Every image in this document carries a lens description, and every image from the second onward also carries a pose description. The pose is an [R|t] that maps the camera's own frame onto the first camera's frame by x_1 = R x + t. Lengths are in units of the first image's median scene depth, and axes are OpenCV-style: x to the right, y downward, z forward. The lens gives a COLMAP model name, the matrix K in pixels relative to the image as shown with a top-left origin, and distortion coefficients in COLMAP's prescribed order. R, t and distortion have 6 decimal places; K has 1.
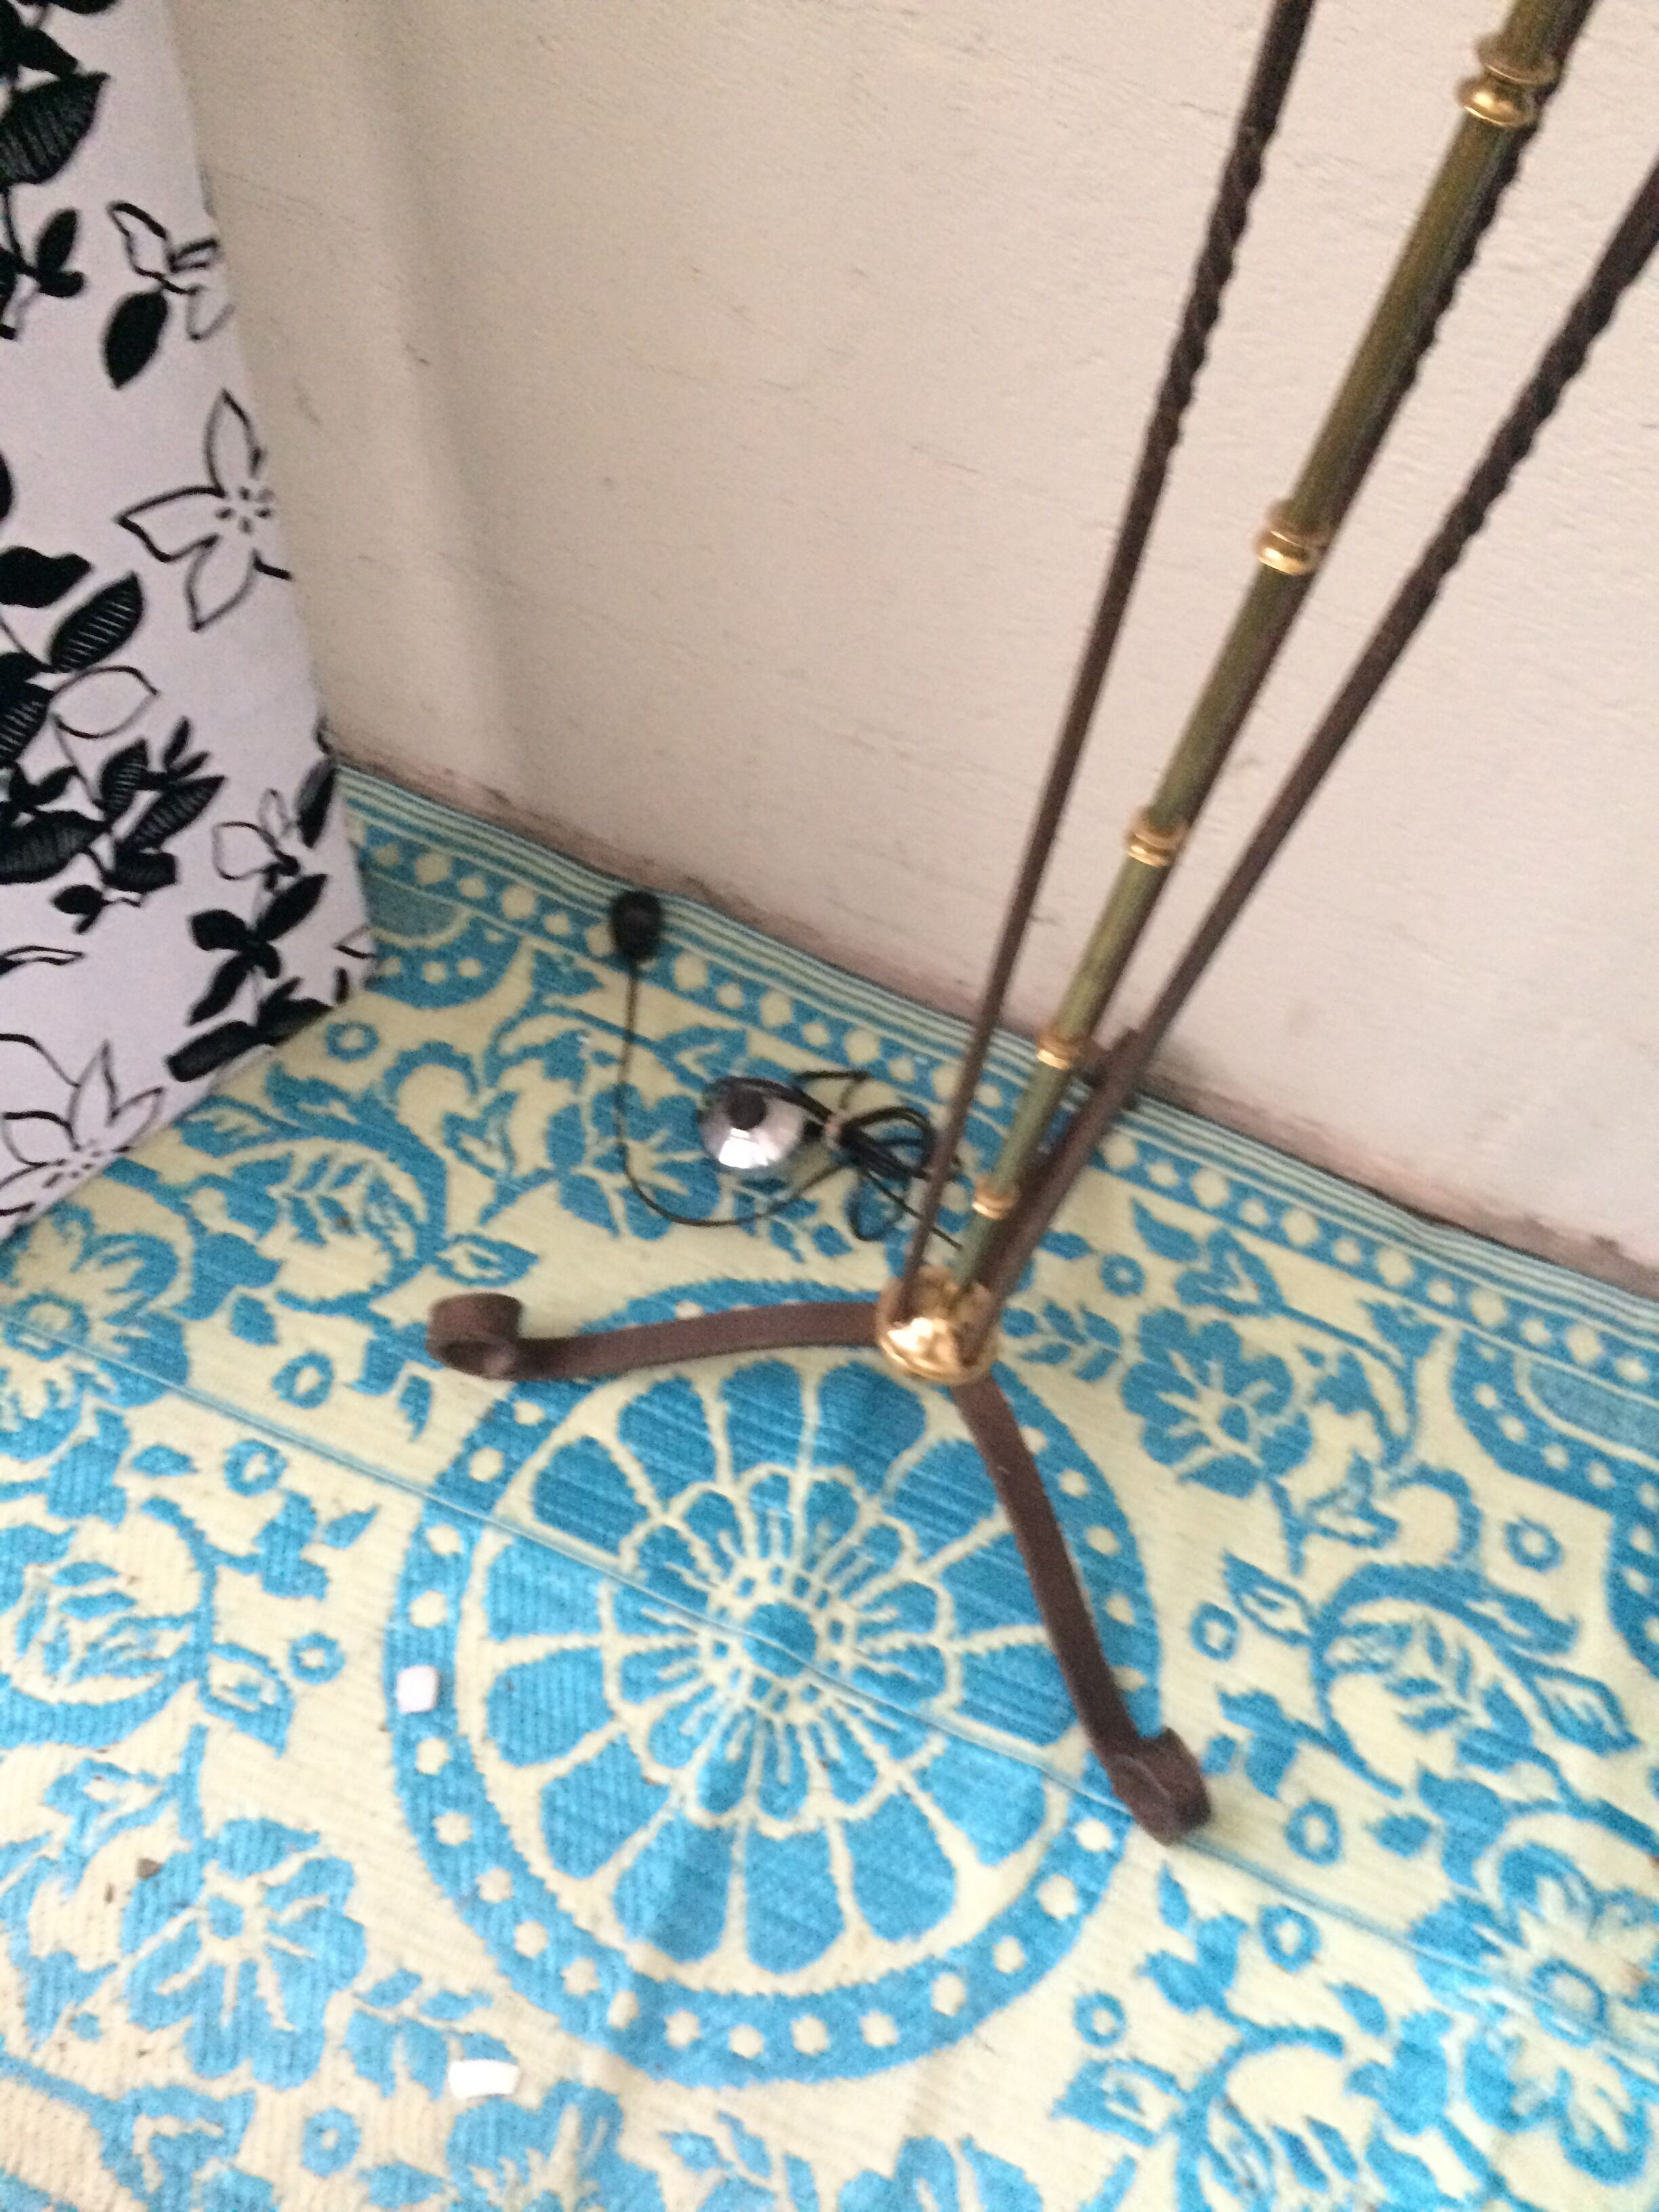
lens RADIAL K [[1888.9, 0, 872.8], [0, 1888.9, 1104.9], [0, 0, 1]] dist [0.094890, -0.138130]
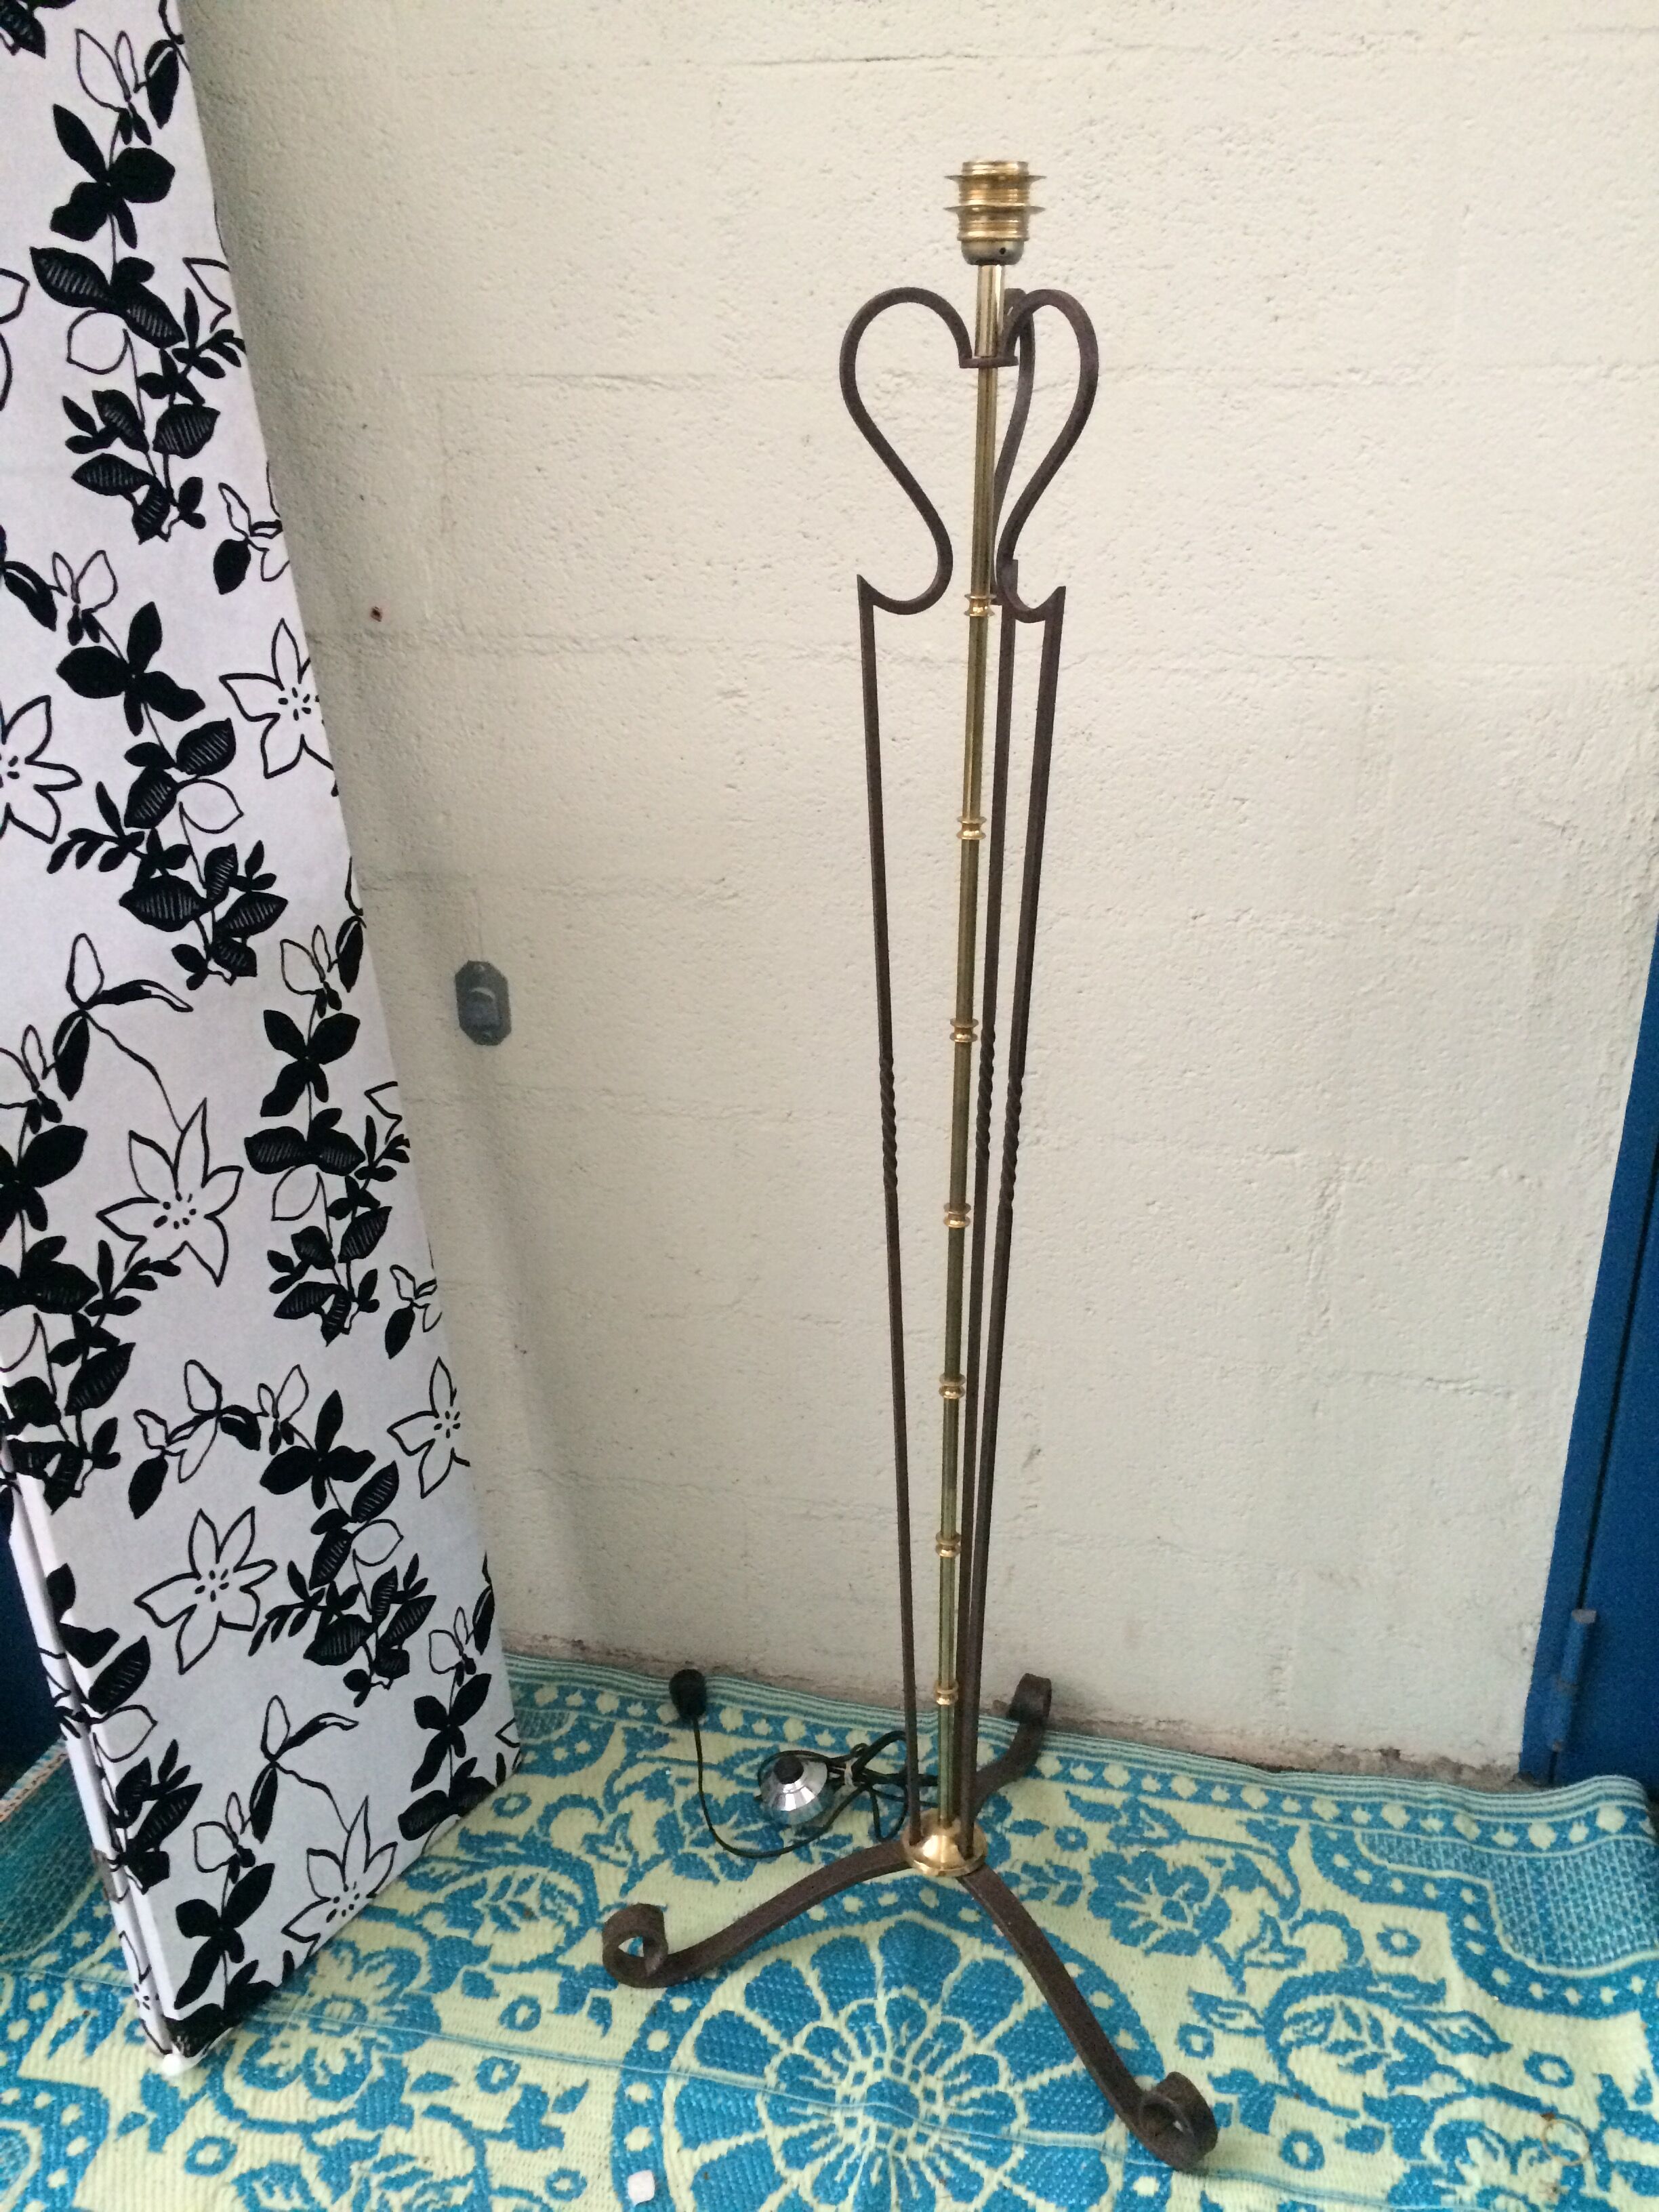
lens RADIAL K [[1838.2, 0, 875.9], [0, 1838.2, 1098.6], [0, 0, 1]] dist [0.100575, -0.140251]
pose [[0.973824, -0.195326, 0.116248, -0.069435], [0.226573, 0.793230, -0.565200, 0.434813], [0.018187, 0.576744, 0.816722, -0.497432]]
